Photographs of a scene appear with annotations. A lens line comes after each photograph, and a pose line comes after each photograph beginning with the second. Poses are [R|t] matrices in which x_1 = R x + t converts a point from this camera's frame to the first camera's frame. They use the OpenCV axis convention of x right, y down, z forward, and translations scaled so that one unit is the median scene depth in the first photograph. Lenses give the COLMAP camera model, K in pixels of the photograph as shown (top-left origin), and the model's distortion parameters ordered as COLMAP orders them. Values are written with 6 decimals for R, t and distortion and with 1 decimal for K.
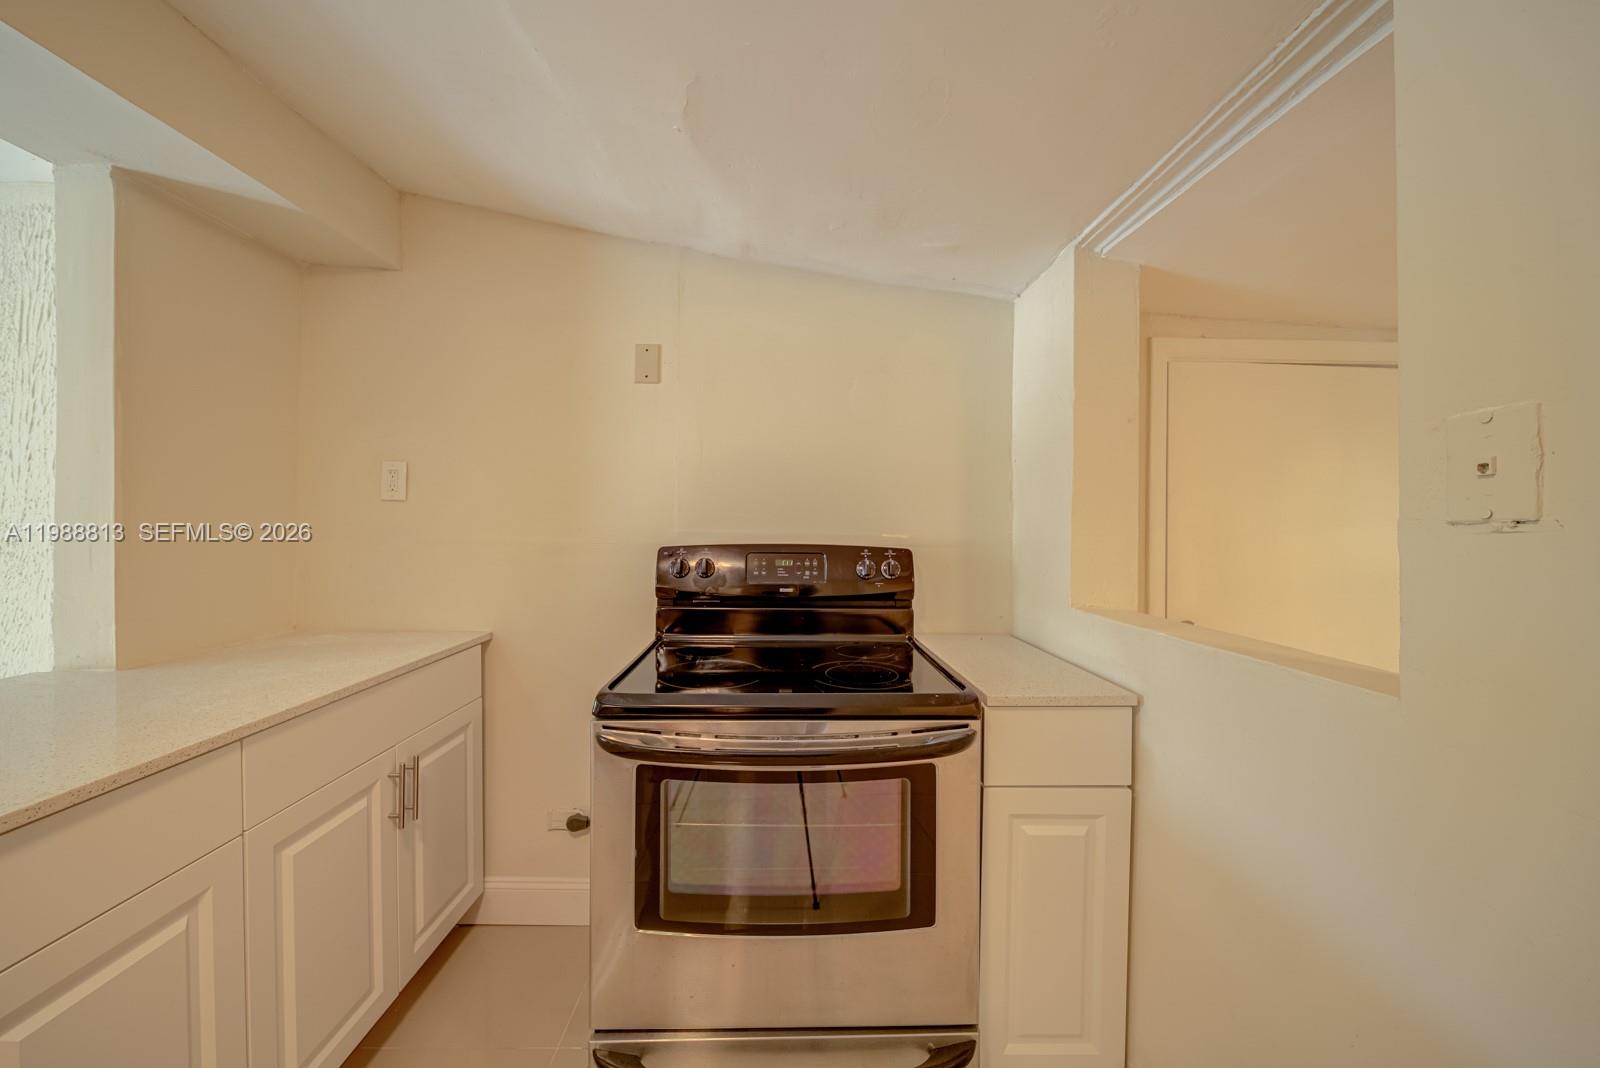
lens RADIAL K [[550.7, 0, 797.4], [0, 550.7, 532.4], [0, 0, 1]] dist [-0.000773, 0.000015]
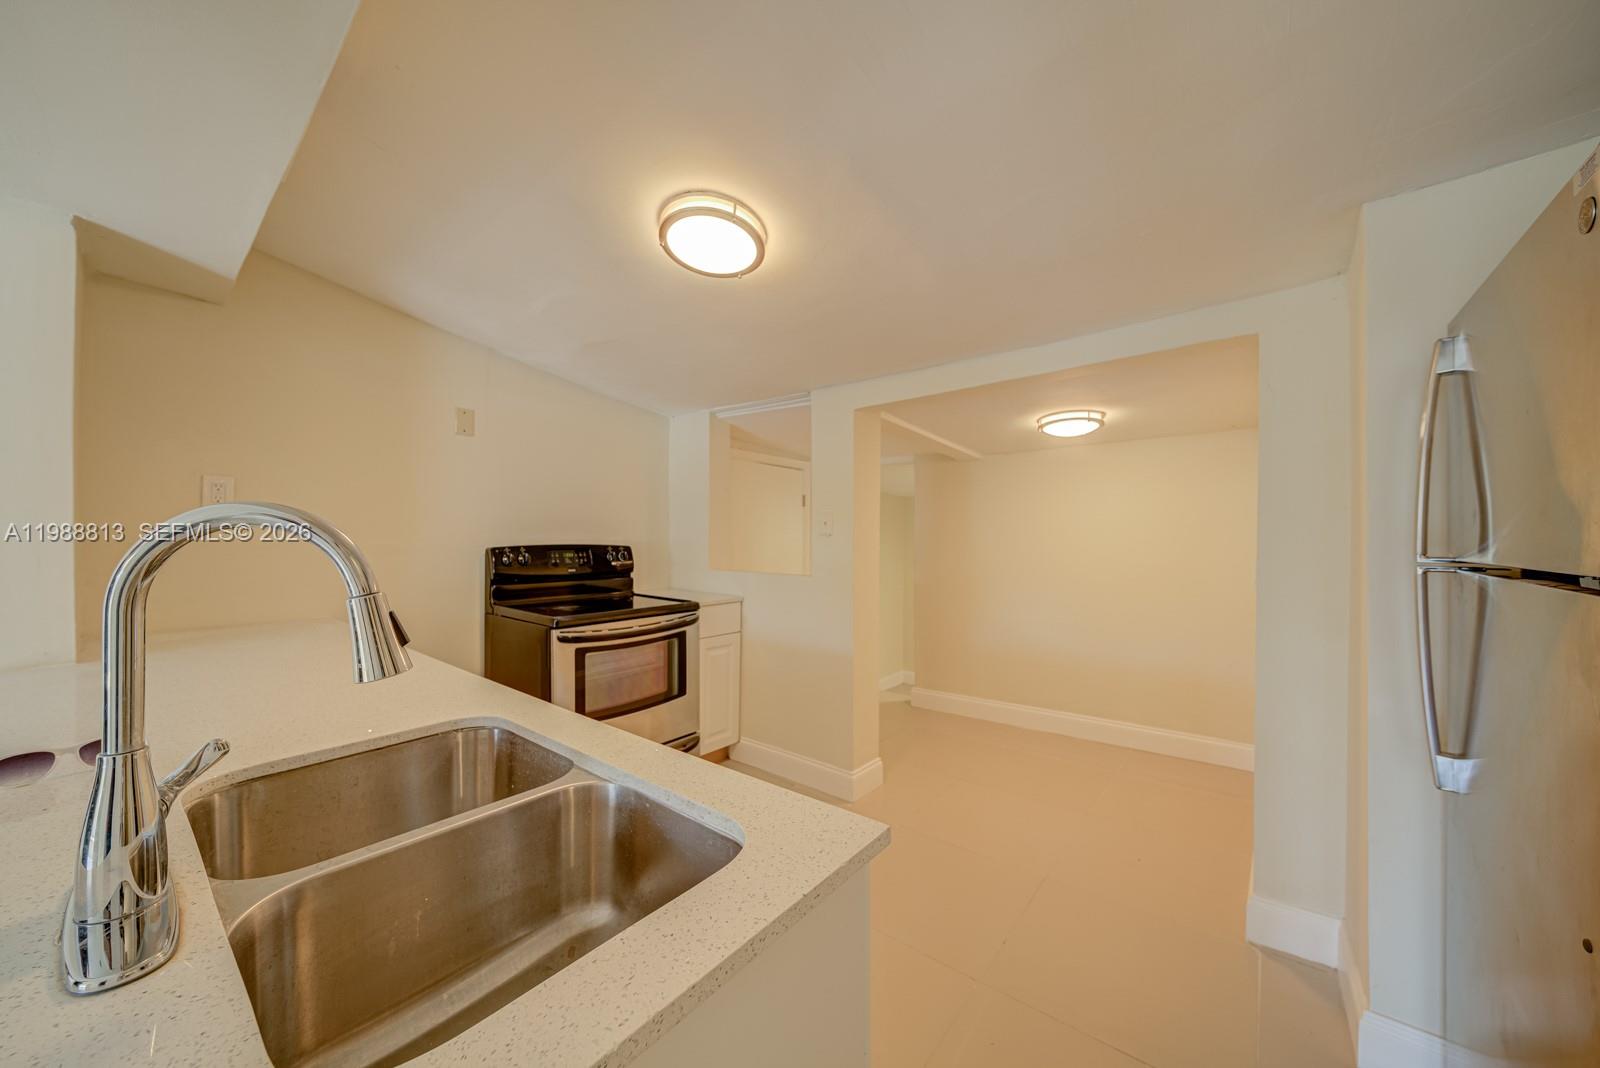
lens RADIAL K [[550.7, 0, 797.4], [0, 550.7, 532.4], [0, 0, 1]] dist [-0.000773, 0.000015]
pose [[0.646752, 0.000831, 0.762700, -1.002786], [0.005463, 0.999969, -0.005722, -0.001390], [-0.762680, 0.007867, 0.646728, -0.752669]]
